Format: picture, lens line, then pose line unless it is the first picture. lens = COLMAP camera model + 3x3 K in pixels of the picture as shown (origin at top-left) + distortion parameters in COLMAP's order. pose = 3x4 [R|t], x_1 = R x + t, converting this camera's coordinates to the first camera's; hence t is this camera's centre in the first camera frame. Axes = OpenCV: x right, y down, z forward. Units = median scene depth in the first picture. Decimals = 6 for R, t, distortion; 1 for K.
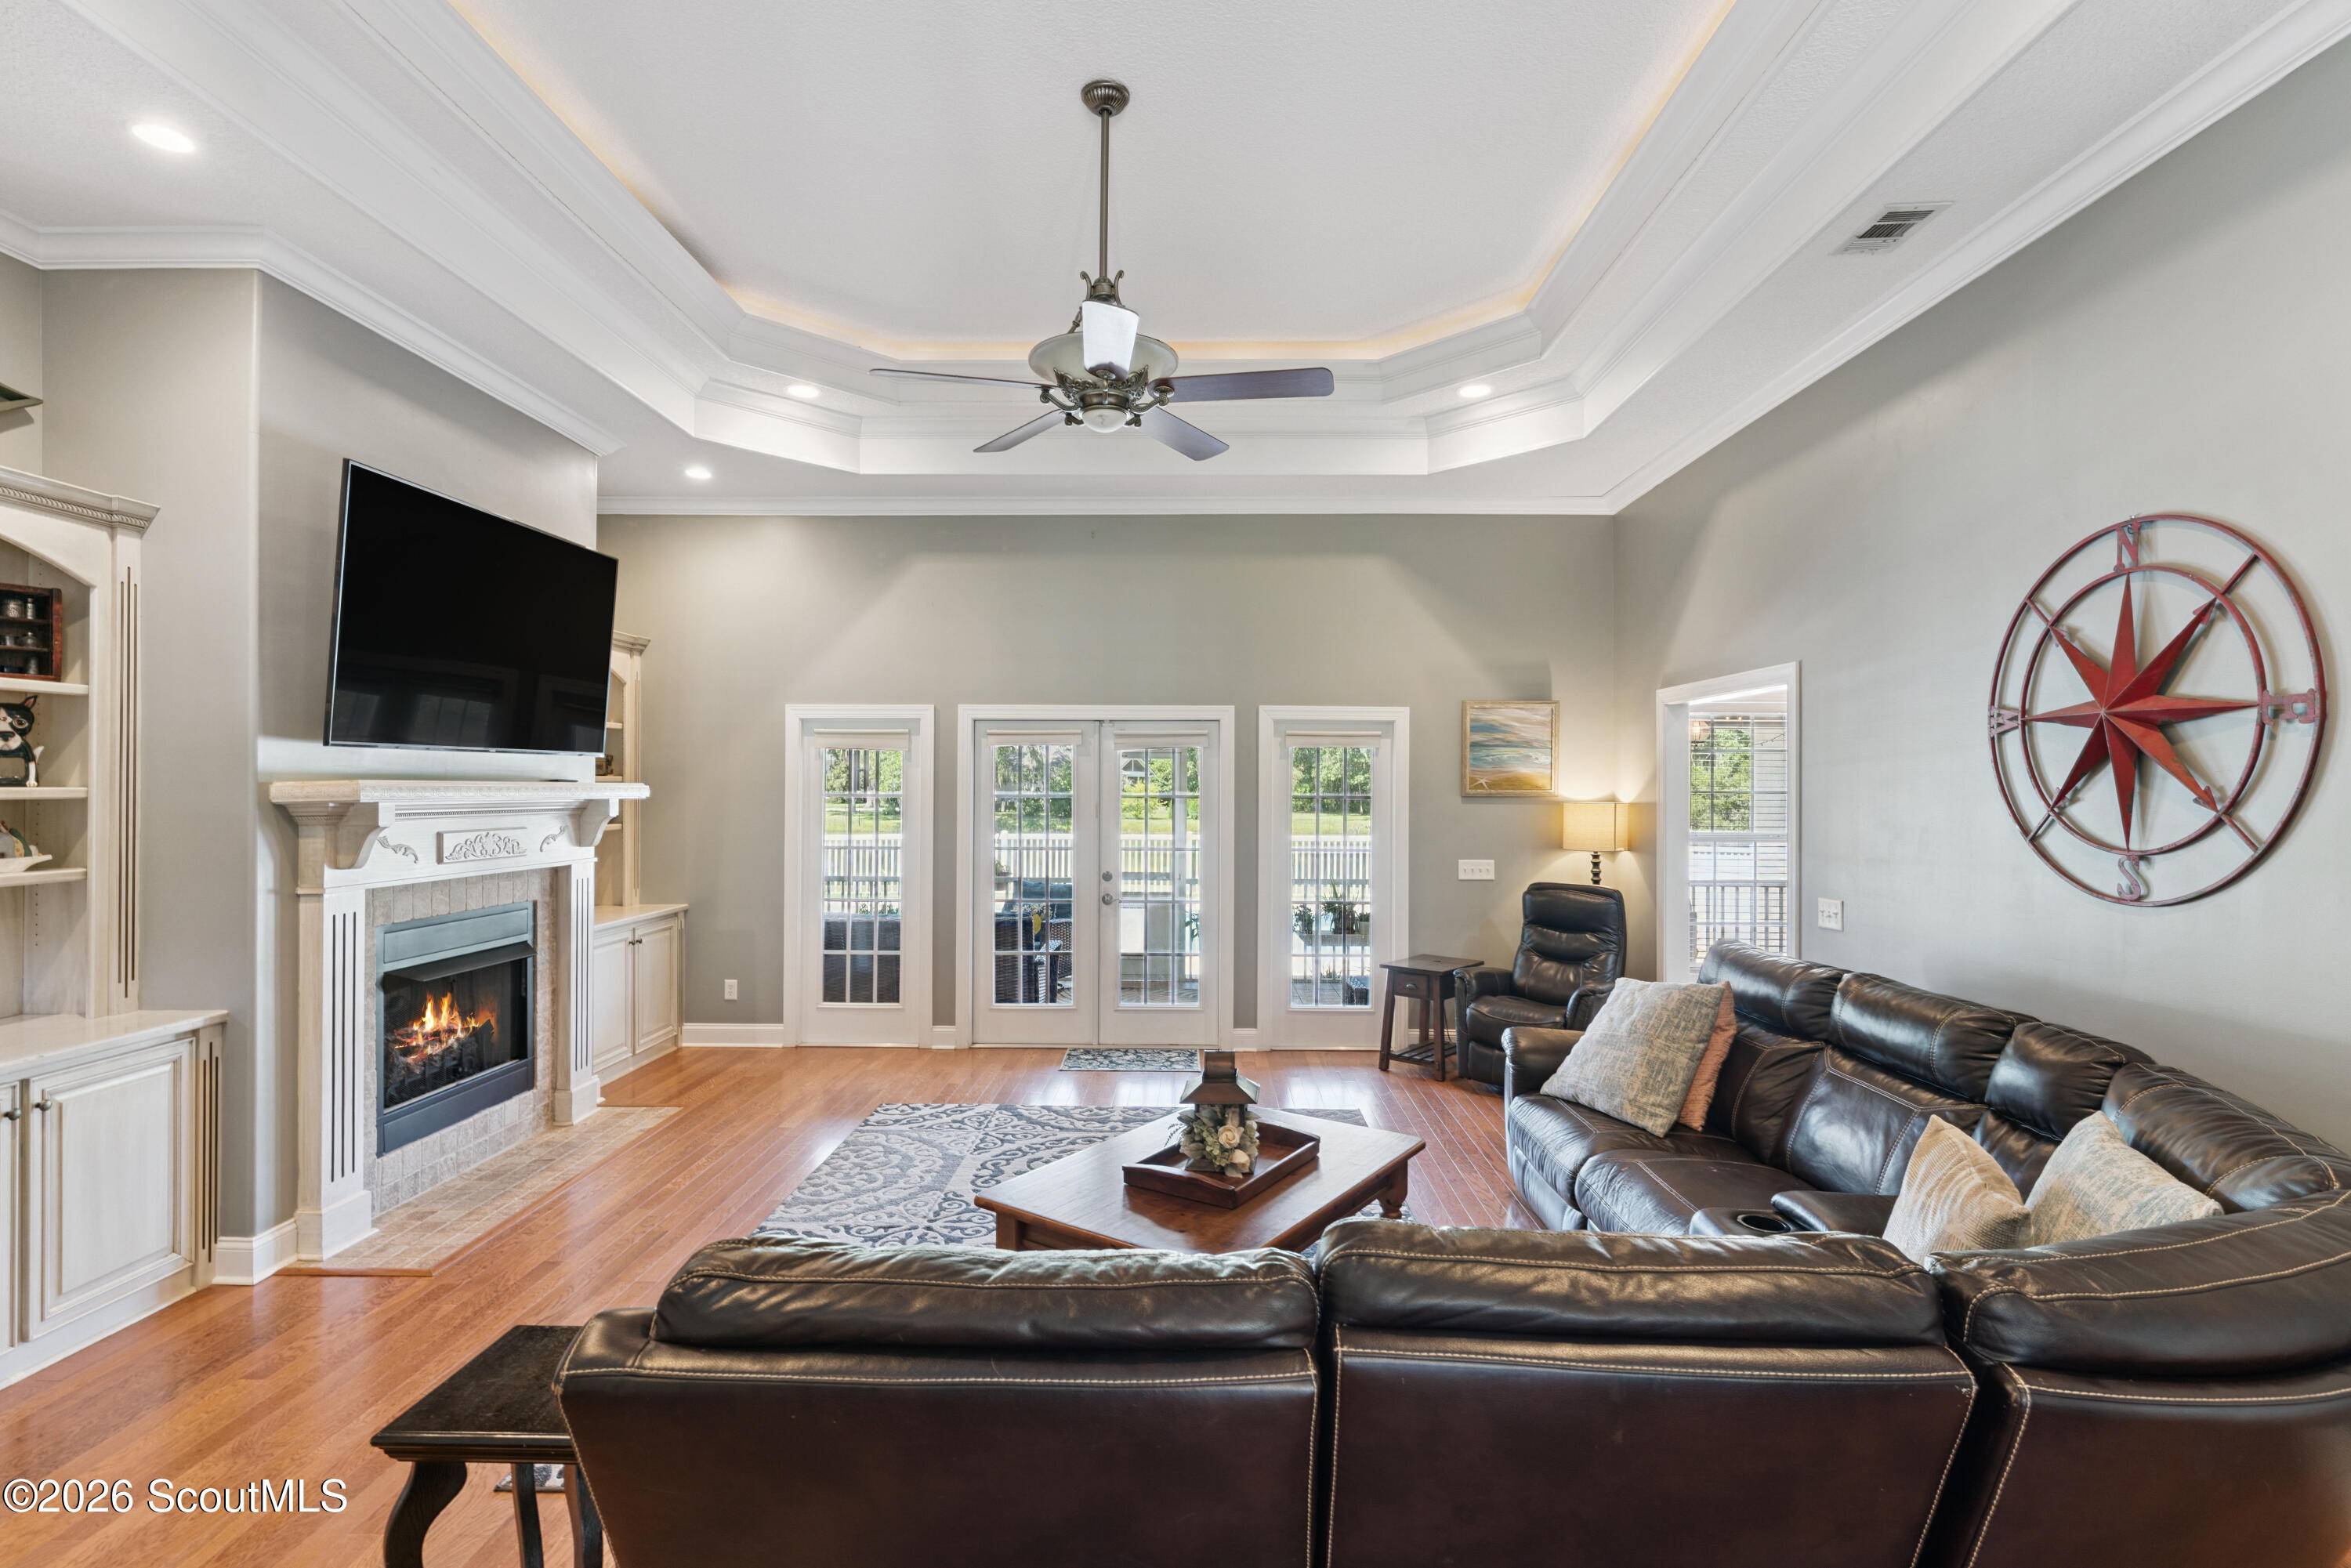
lens RADIAL K [[1110.6, 0, 1175.5], [0, 1110.6, 784.0], [0, 0, 1]] dist [0.001193, 0.000682]
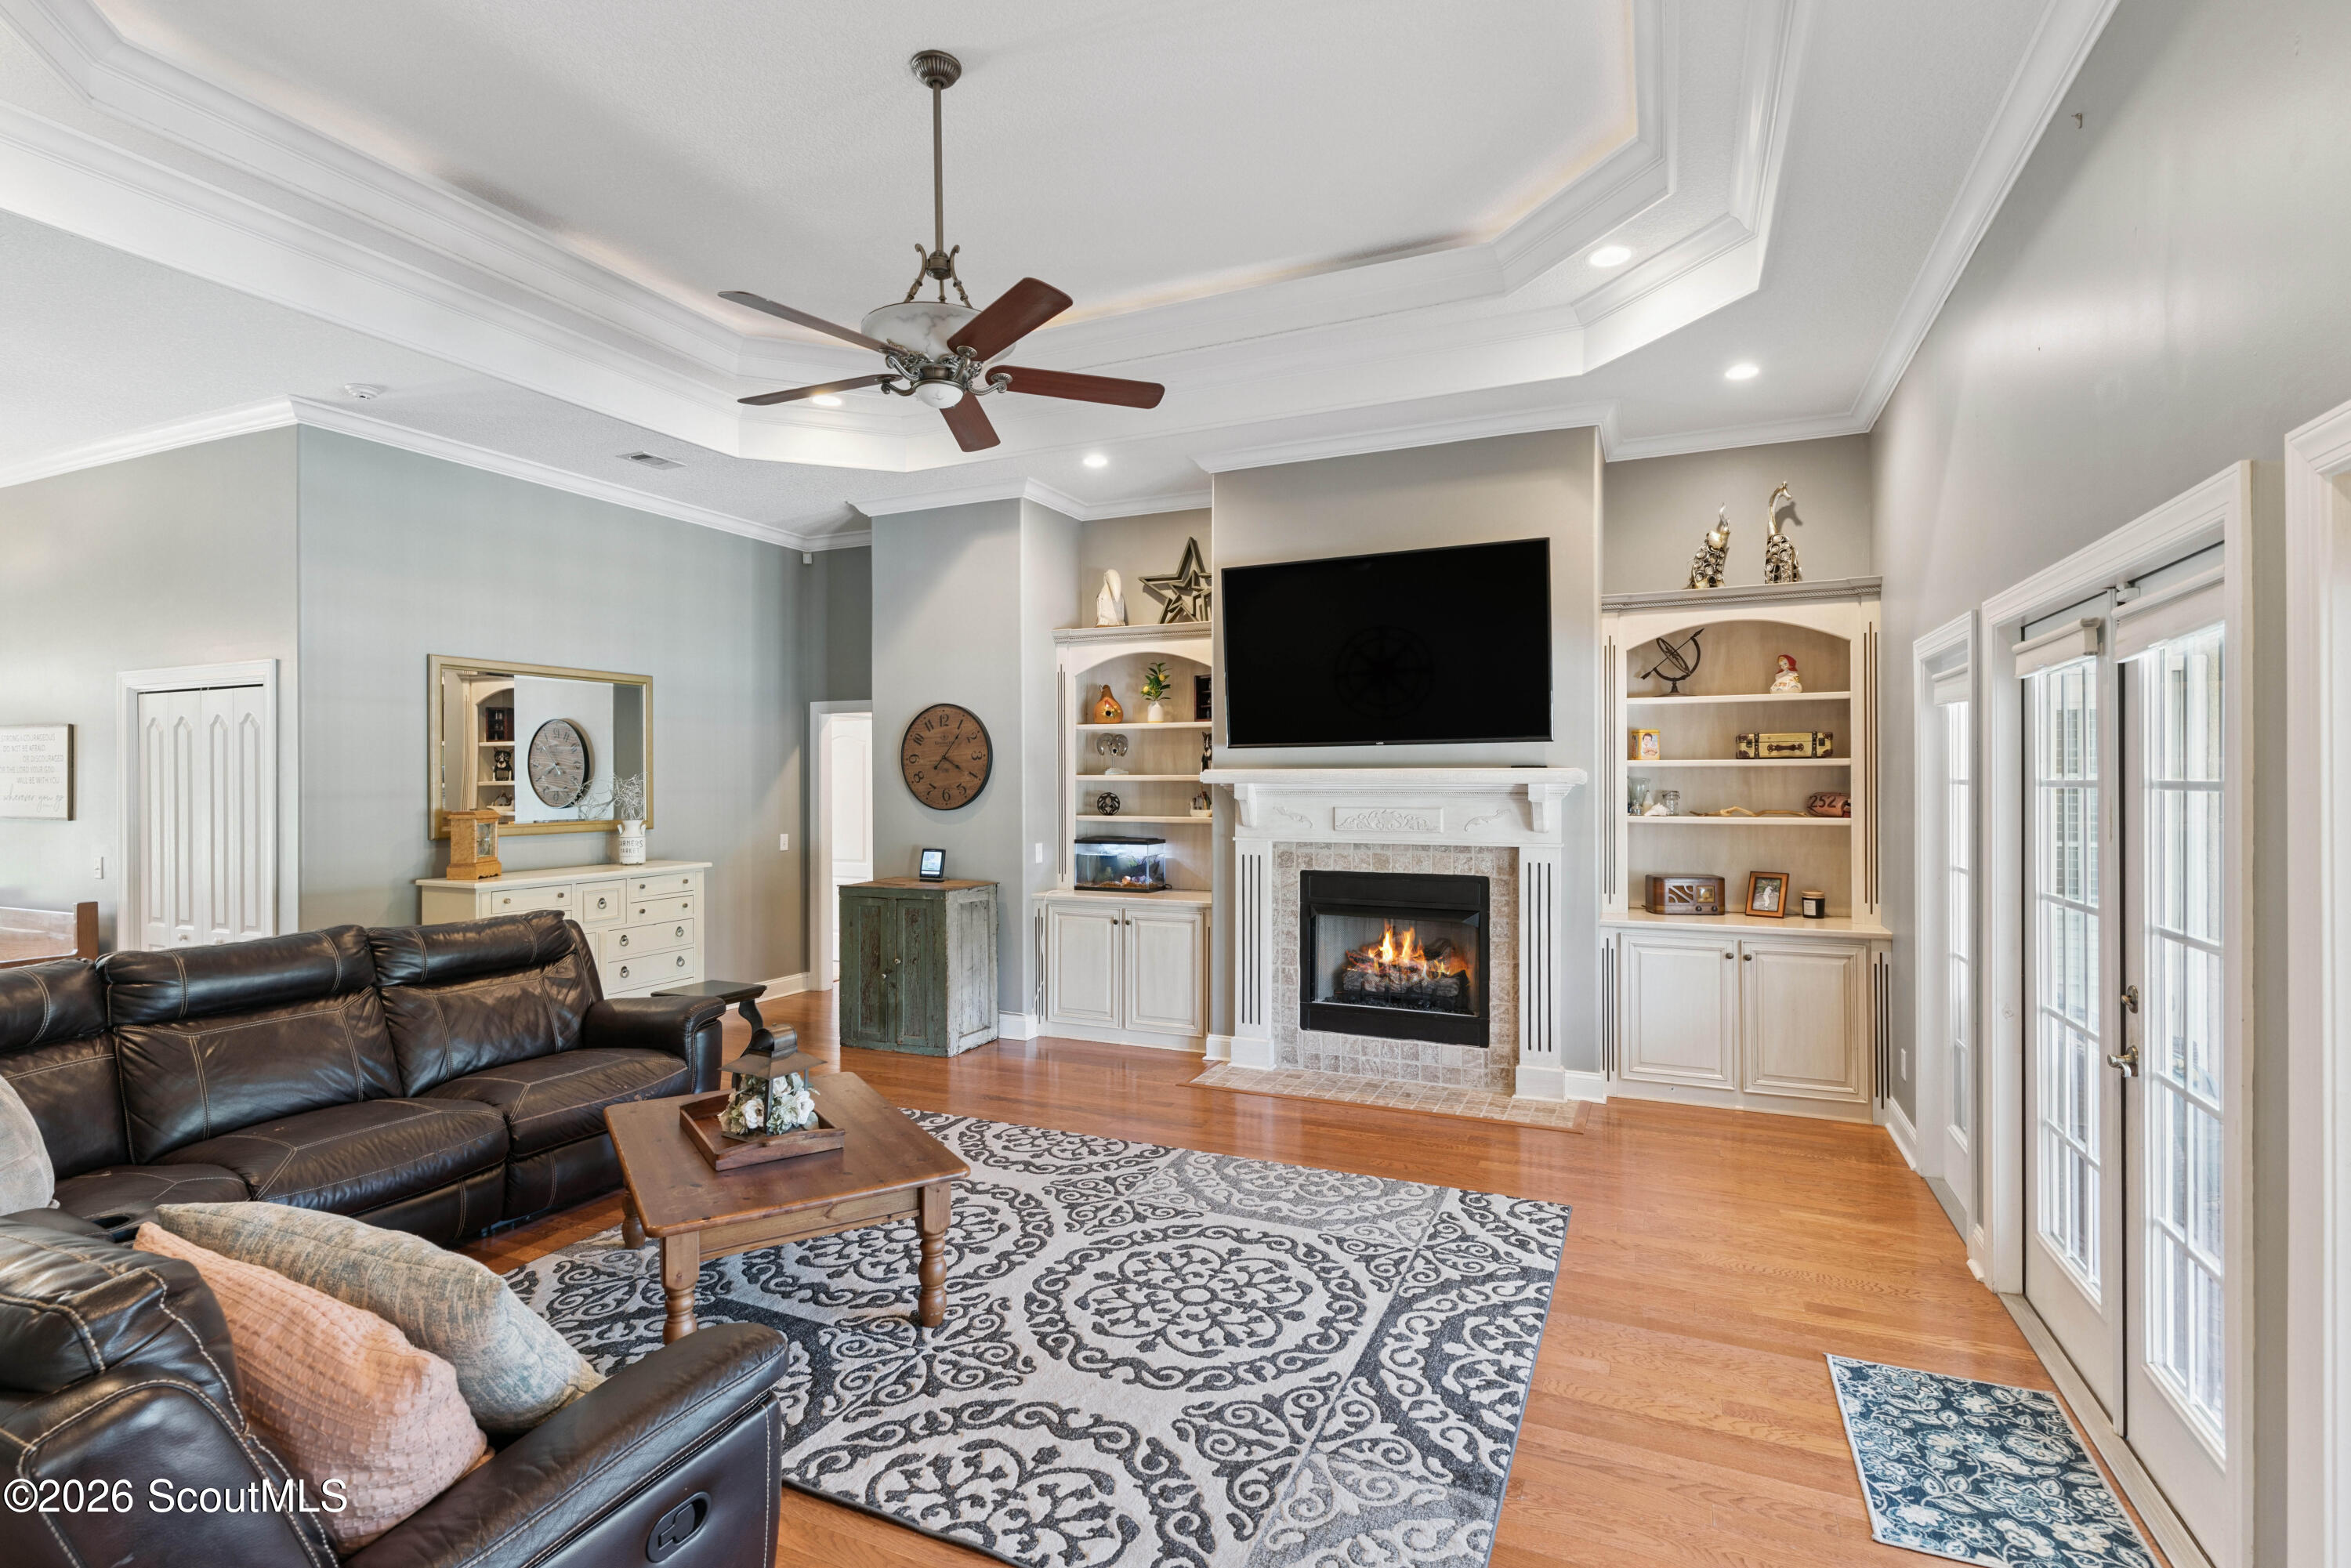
lens RADIAL K [[1110.6, 0, 1175.5], [0, 1110.6, 784.0], [0, 0, 1]] dist [0.001193, 0.000682]
pose [[-0.391930, 0.002045, -0.919993, 0.534685], [0.004667, 0.999989, 0.000235, 0.011881], [0.919983, -0.004201, -0.391935, 1.115317]]
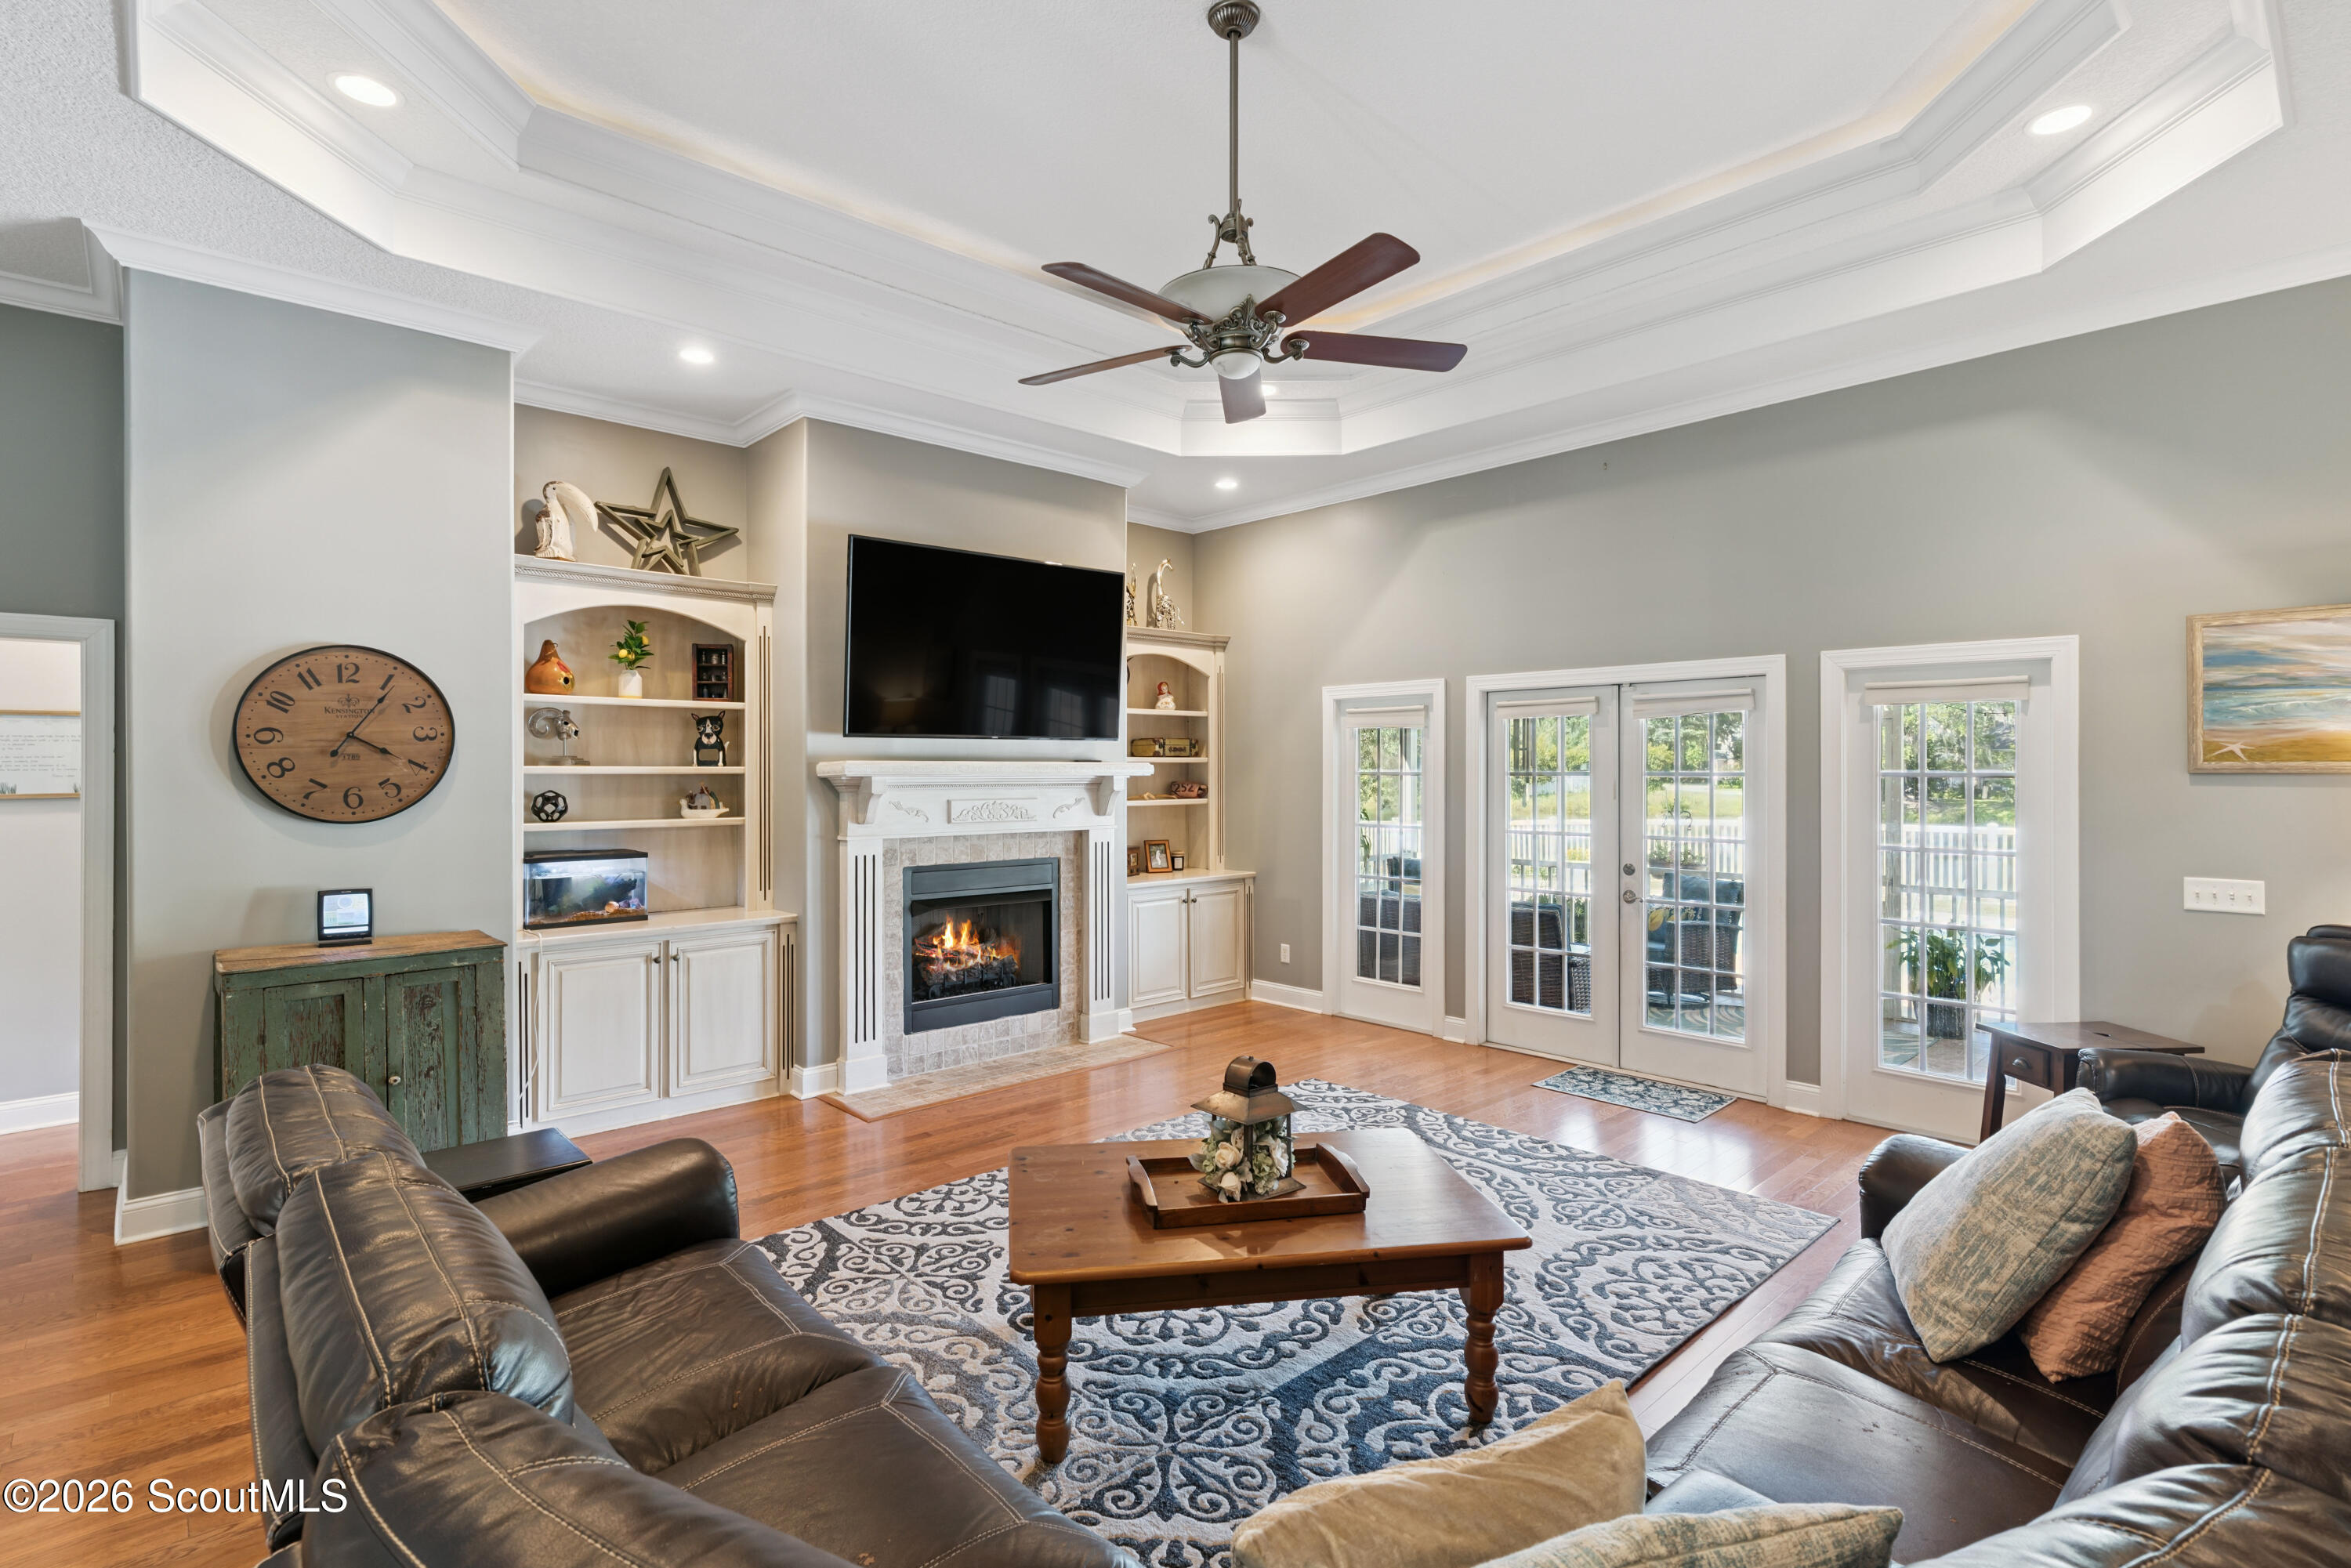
lens RADIAL K [[1113.6, 0, 1176.4], [0, 1113.6, 771.5], [0, 0, 1]] dist [-0.001865, 0.000454]
pose [[0.692165, -0.003562, -0.721731, 0.404806], [0.006212, 0.999980, 0.001022, 0.007982], [0.721713, -0.005191, 0.692173, 0.225693]]
